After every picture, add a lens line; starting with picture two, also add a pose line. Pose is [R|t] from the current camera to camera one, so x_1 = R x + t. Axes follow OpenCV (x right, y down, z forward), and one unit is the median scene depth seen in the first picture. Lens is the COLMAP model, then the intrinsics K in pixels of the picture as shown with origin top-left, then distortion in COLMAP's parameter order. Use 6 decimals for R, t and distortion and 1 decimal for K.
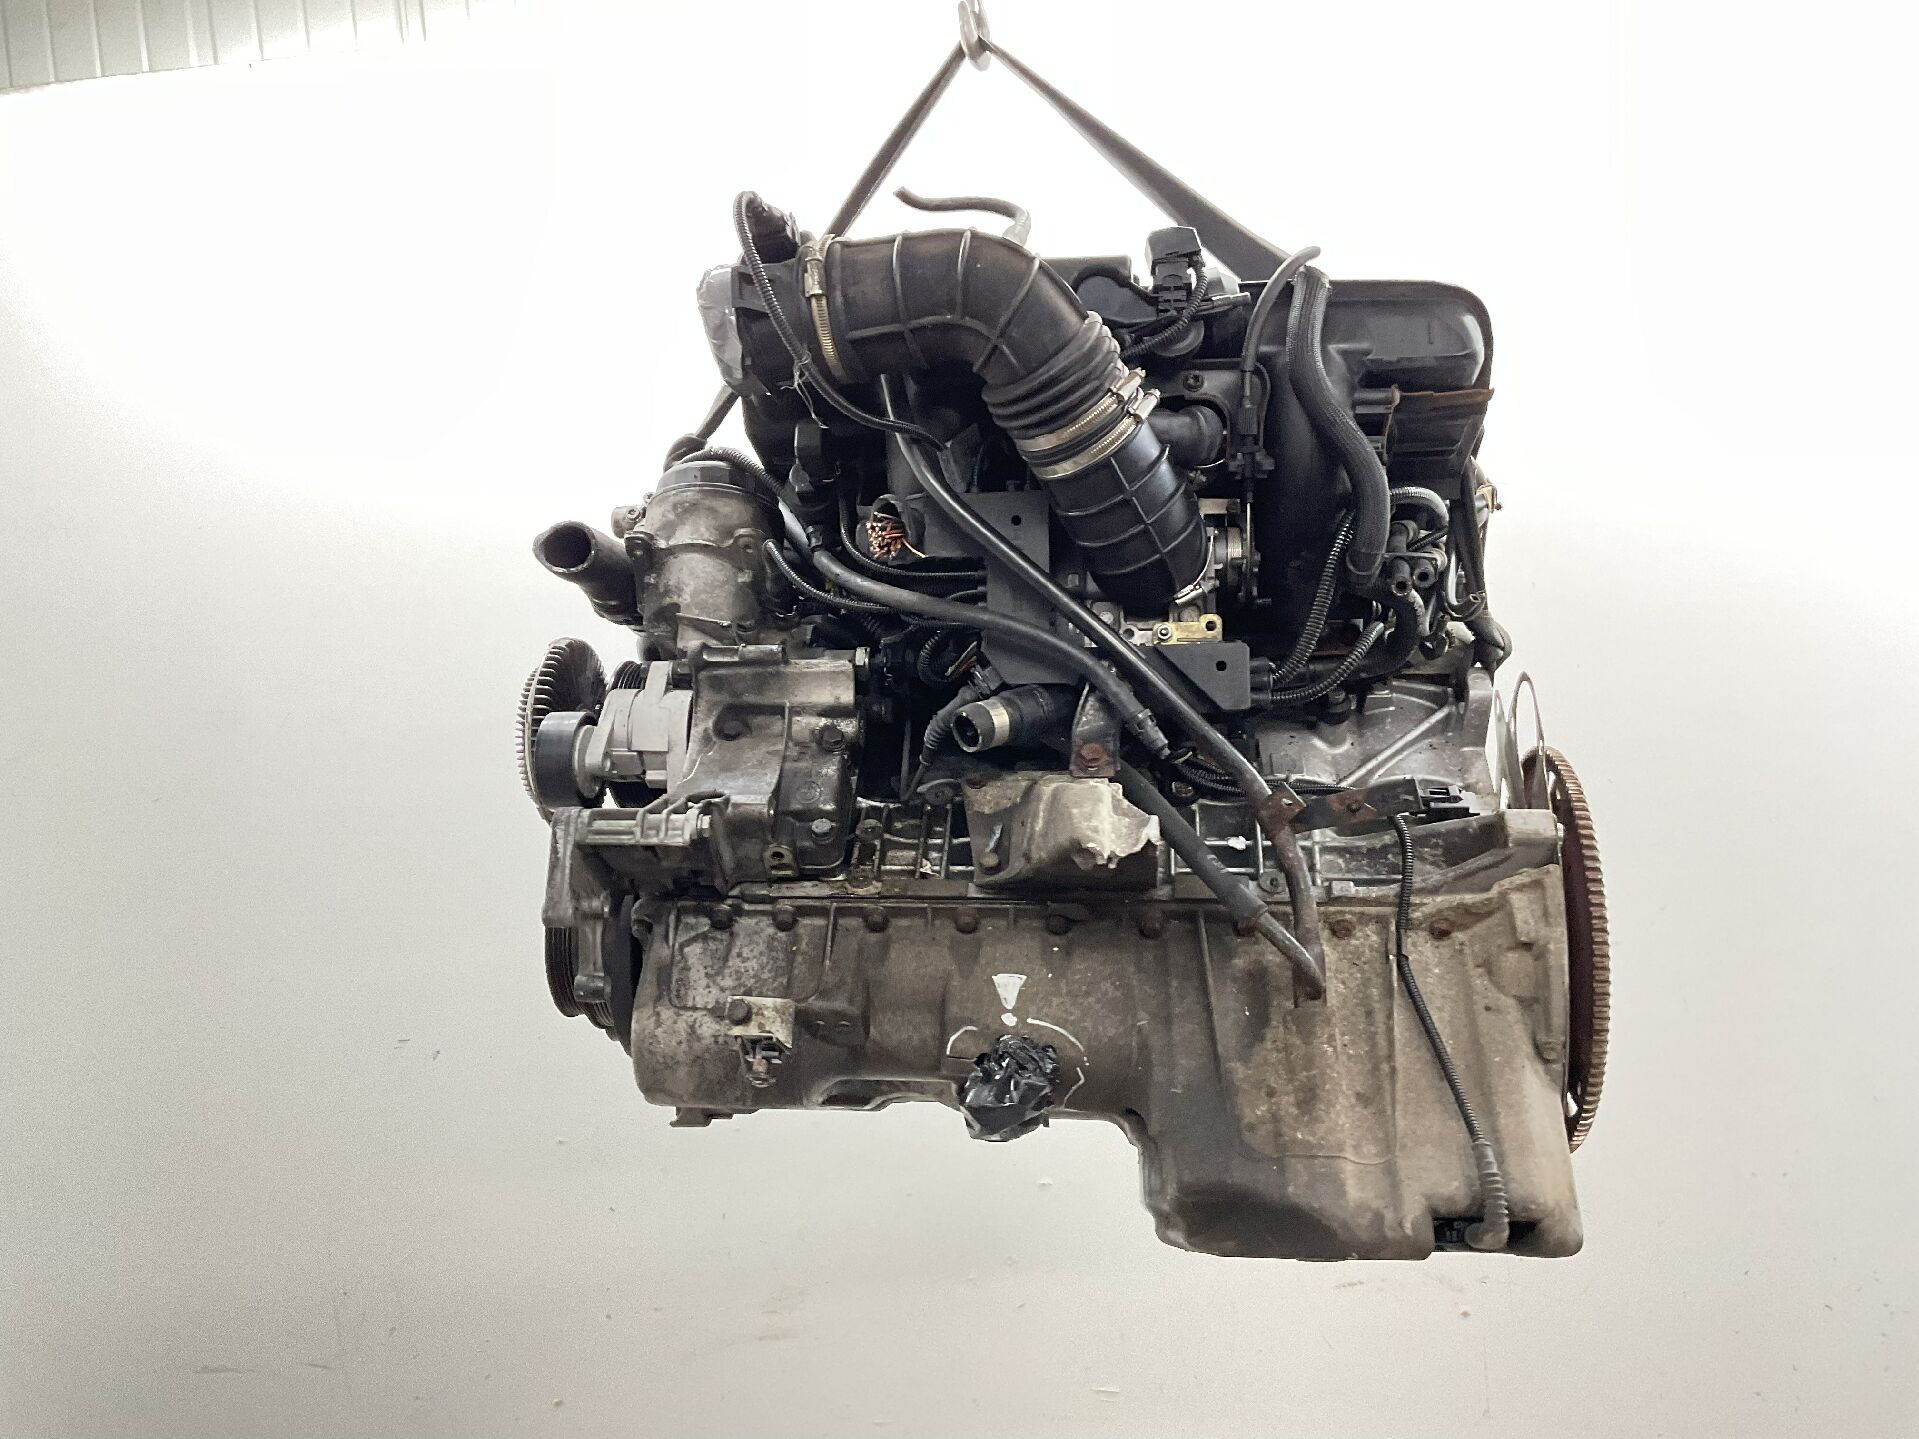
lens RADIAL K [[1521.0, 0, 959.5], [0, 1521.0, 719.5], [0, 0, 1]] dist [0.102607, -0.131972]
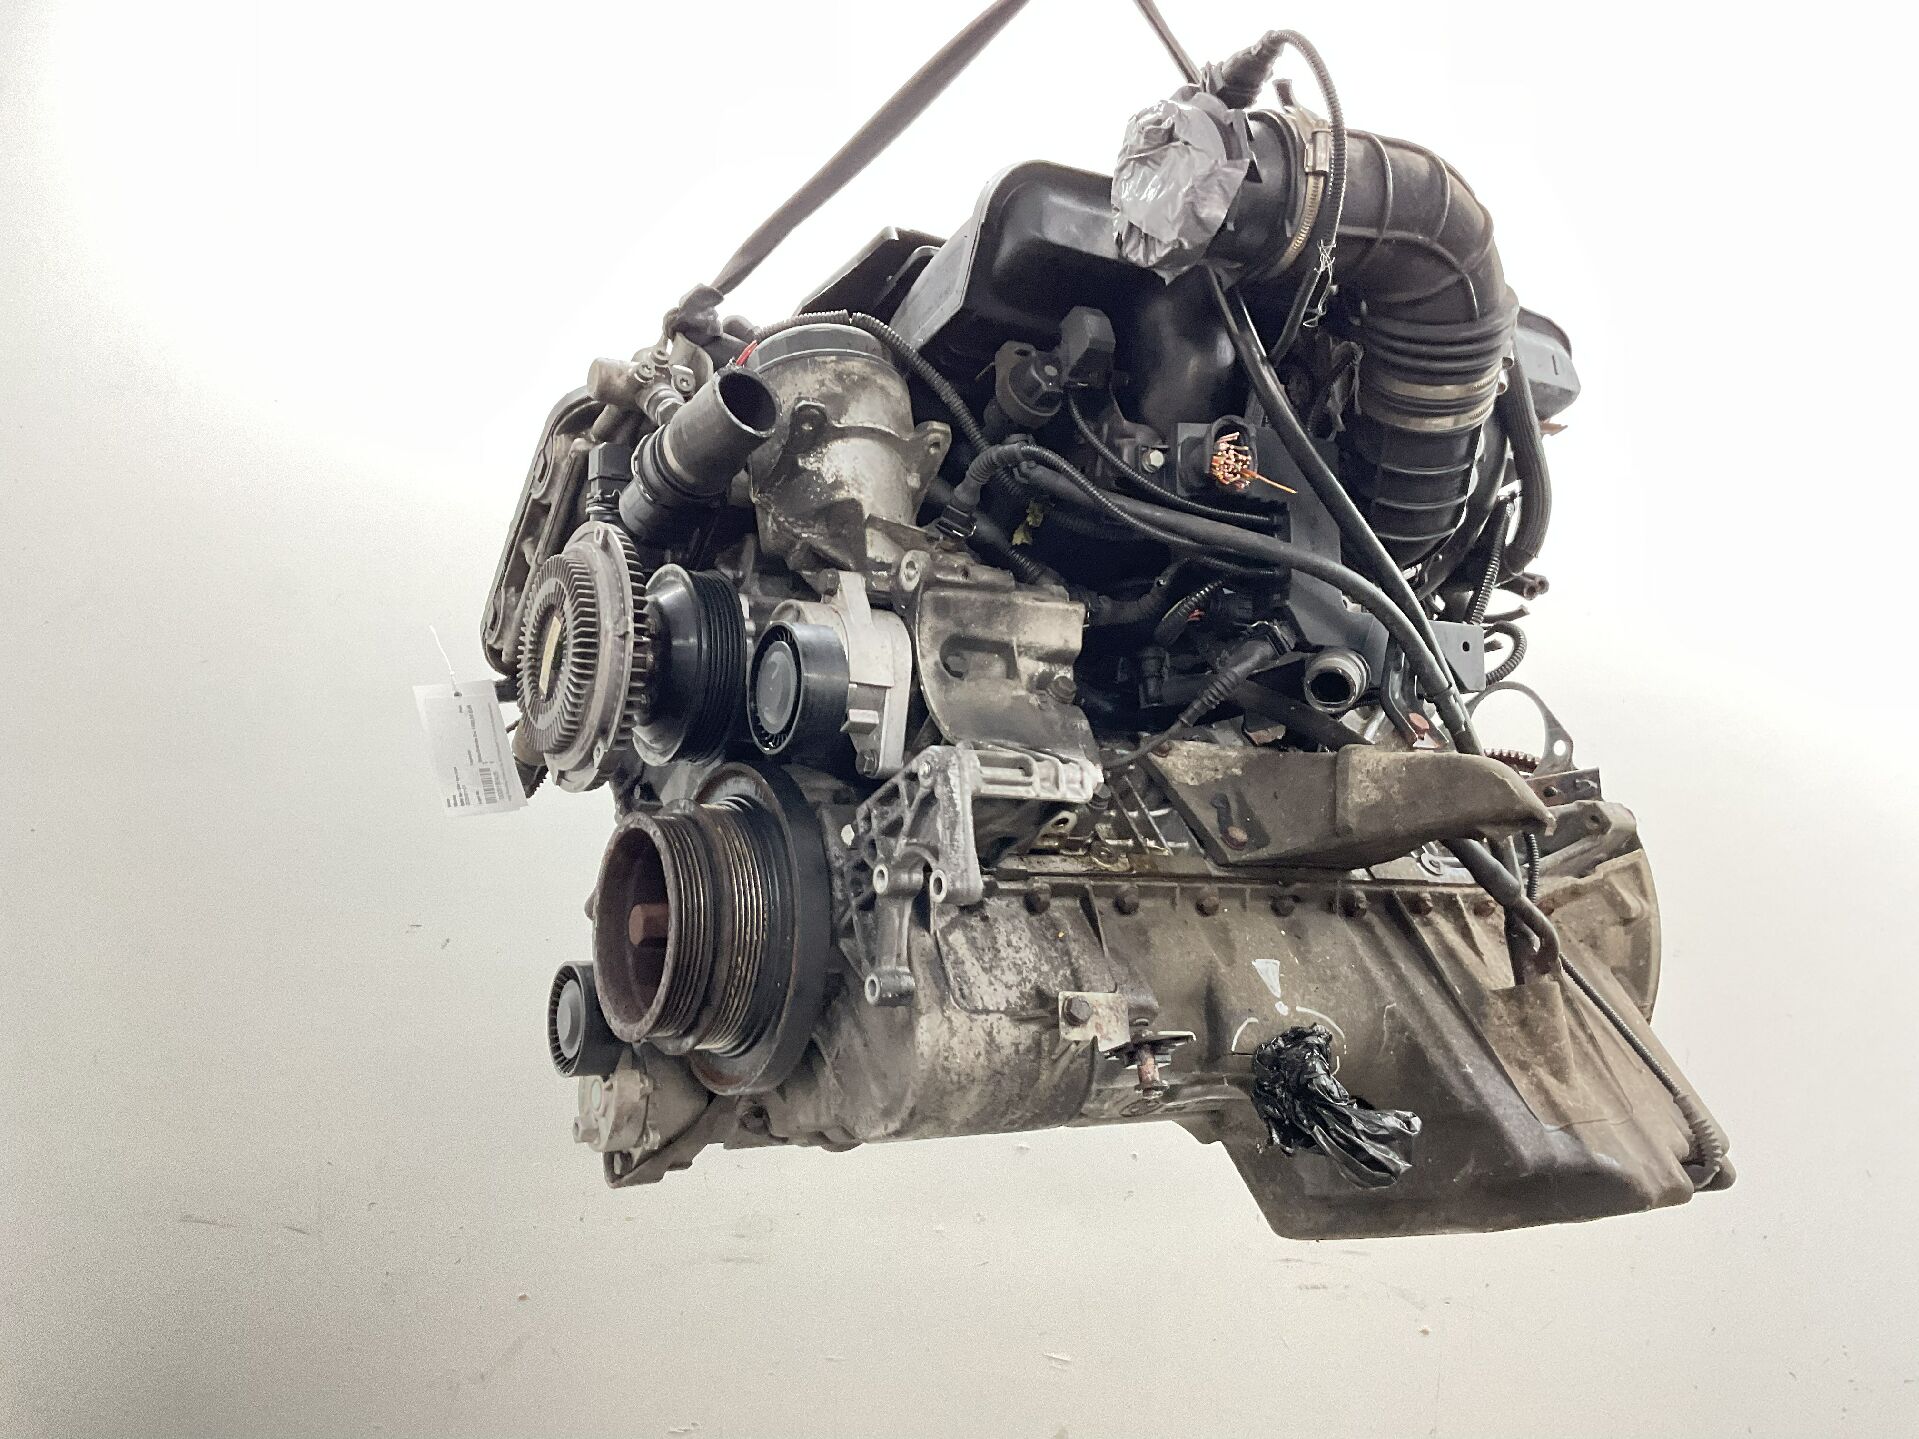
lens RADIAL K [[1563.5, 0, 959.5], [0, 1563.5, 719.5], [0, 0, 1]] dist [0.095217, -0.156539]
pose [[0.785046, 0.071923, 0.615248, -0.691189], [-0.062694, 0.997362, -0.036597, 0.068282], [-0.616257, -0.009842, 0.787483, 0.367369]]
